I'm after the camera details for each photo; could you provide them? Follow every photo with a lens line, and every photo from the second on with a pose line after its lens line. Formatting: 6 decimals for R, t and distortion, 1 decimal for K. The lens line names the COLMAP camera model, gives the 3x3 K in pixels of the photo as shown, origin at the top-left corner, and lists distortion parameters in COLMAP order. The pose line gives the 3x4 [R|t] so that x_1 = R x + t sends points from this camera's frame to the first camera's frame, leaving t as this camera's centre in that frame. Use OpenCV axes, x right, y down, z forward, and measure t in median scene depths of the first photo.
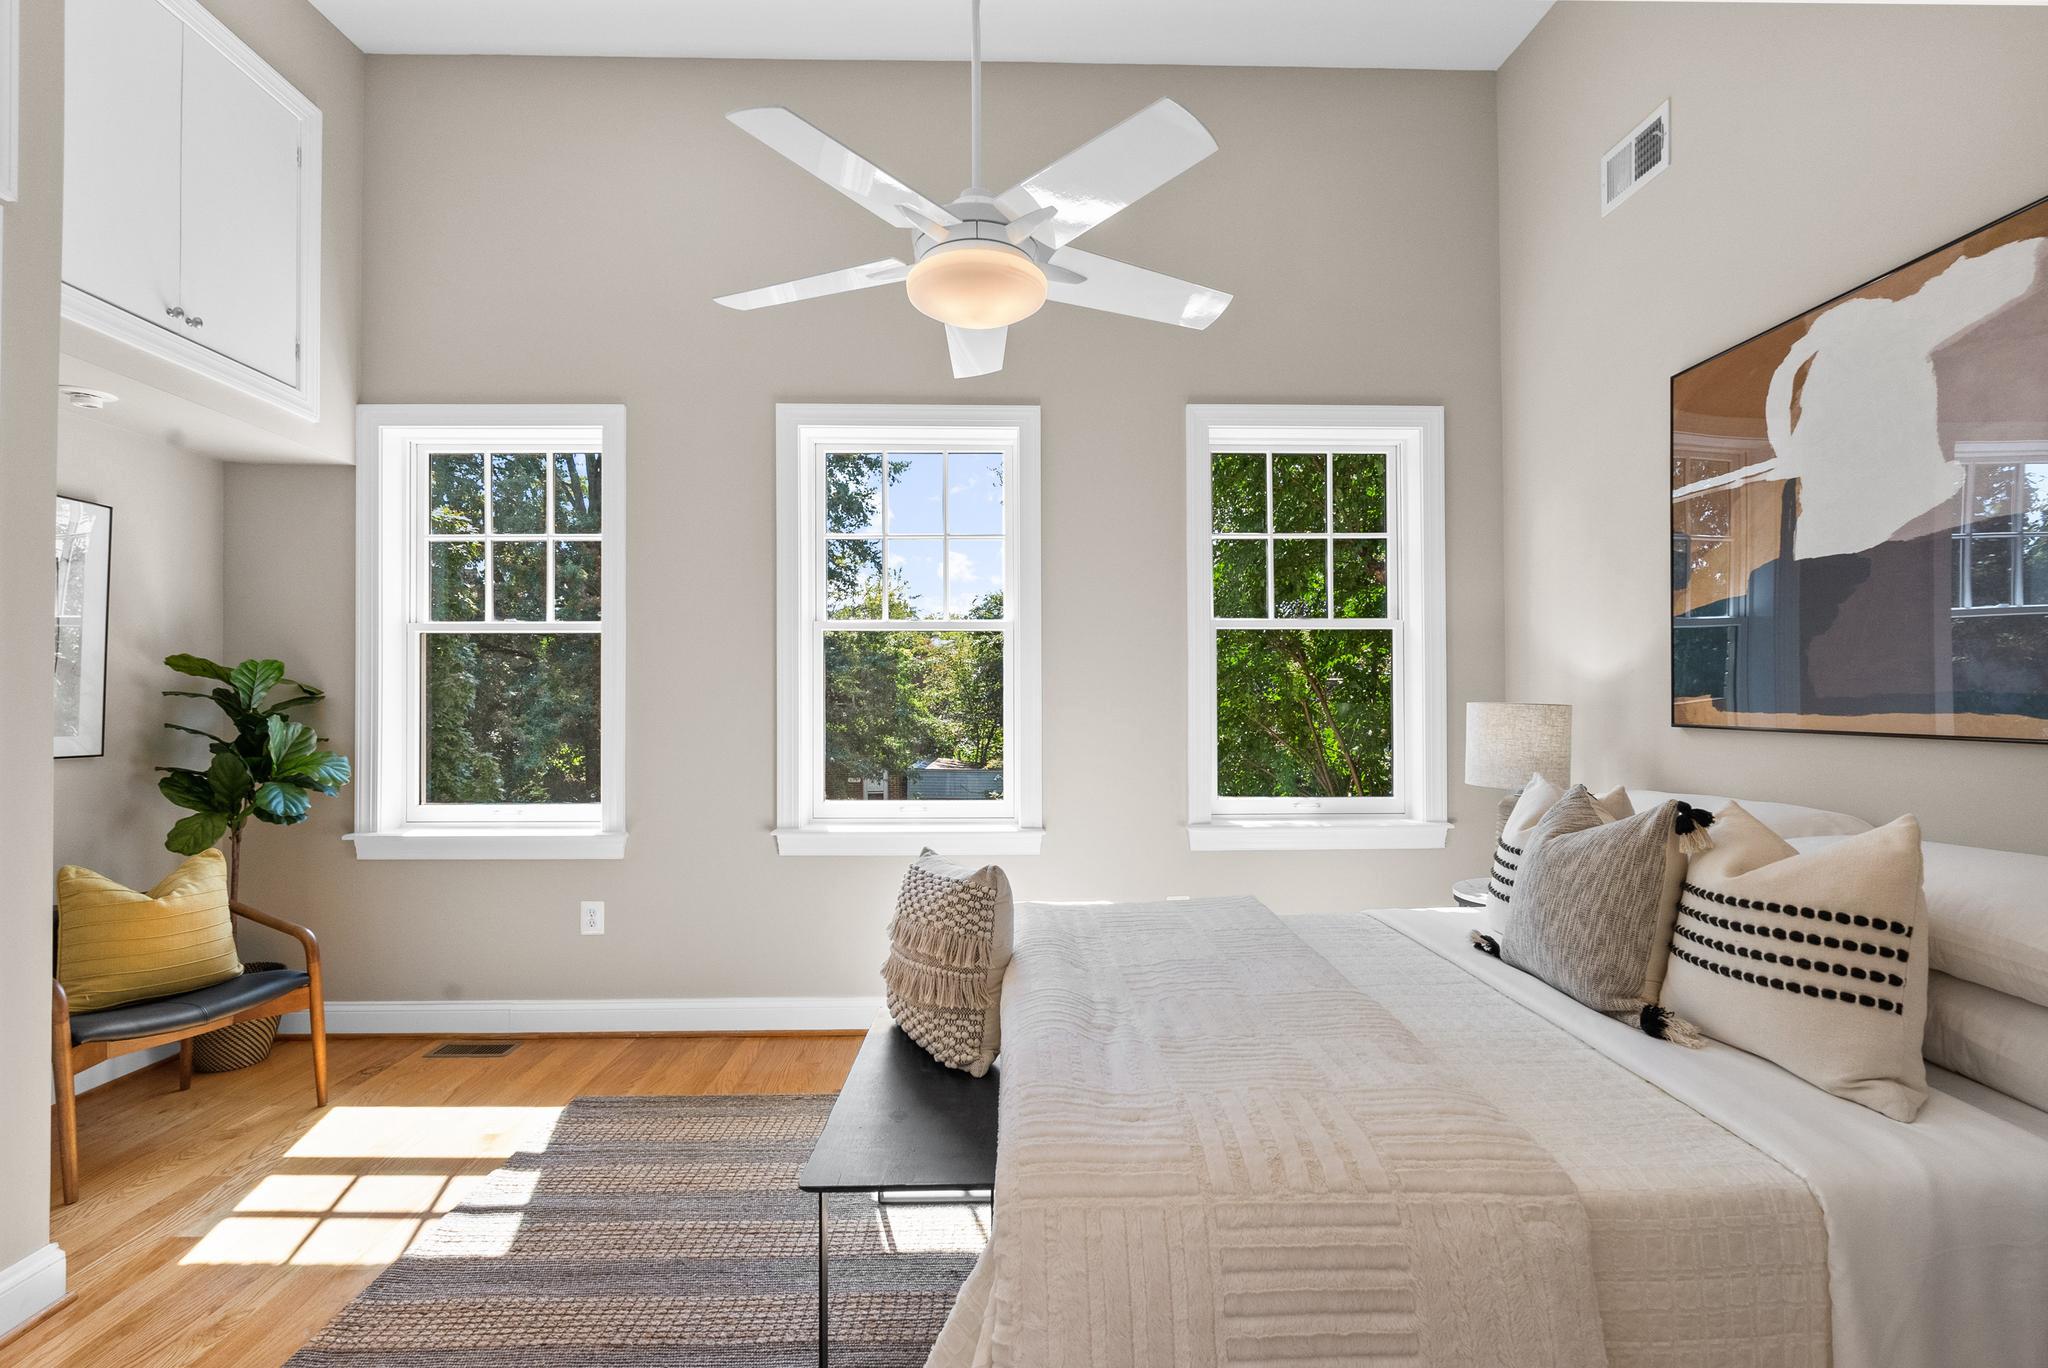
lens RADIAL K [[916.3, 0, 1034.2], [0, 916.3, 698.4], [0, 0, 1]] dist [-0.005445, 0.001580]
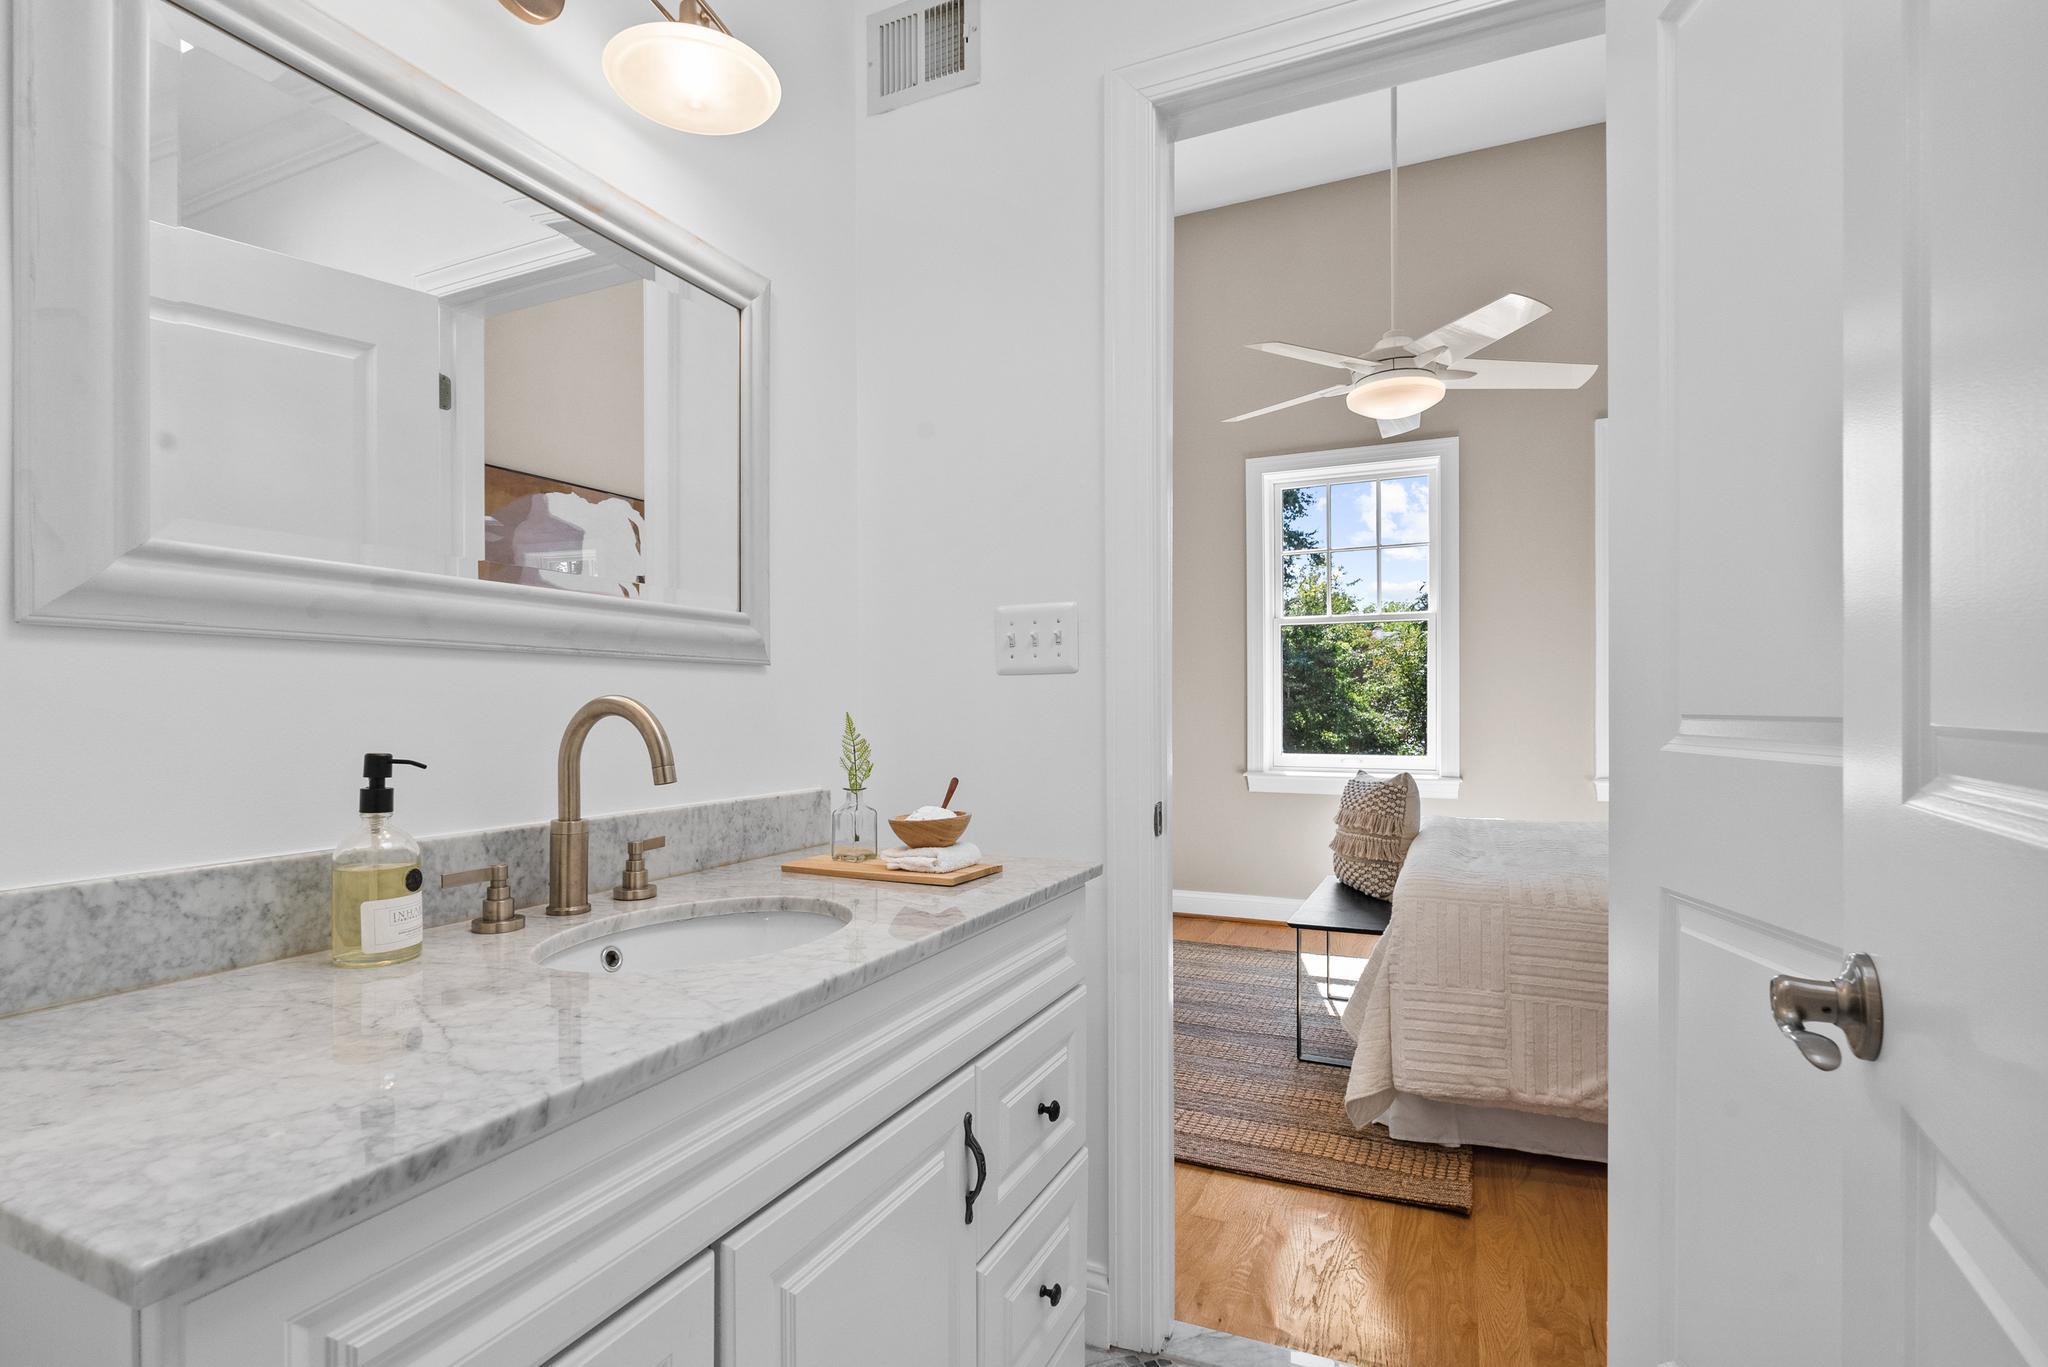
lens RADIAL K [[970.3, 0, 1028.4], [0, 970.3, 702.4], [0, 0, 1]] dist [-0.004008, -0.000945]
pose [[0.898609, -0.000733, -0.438749, 0.058716], [0.002787, 0.999988, 0.004038, 0.031673], [0.438741, -0.004852, 0.898601, -0.432696]]
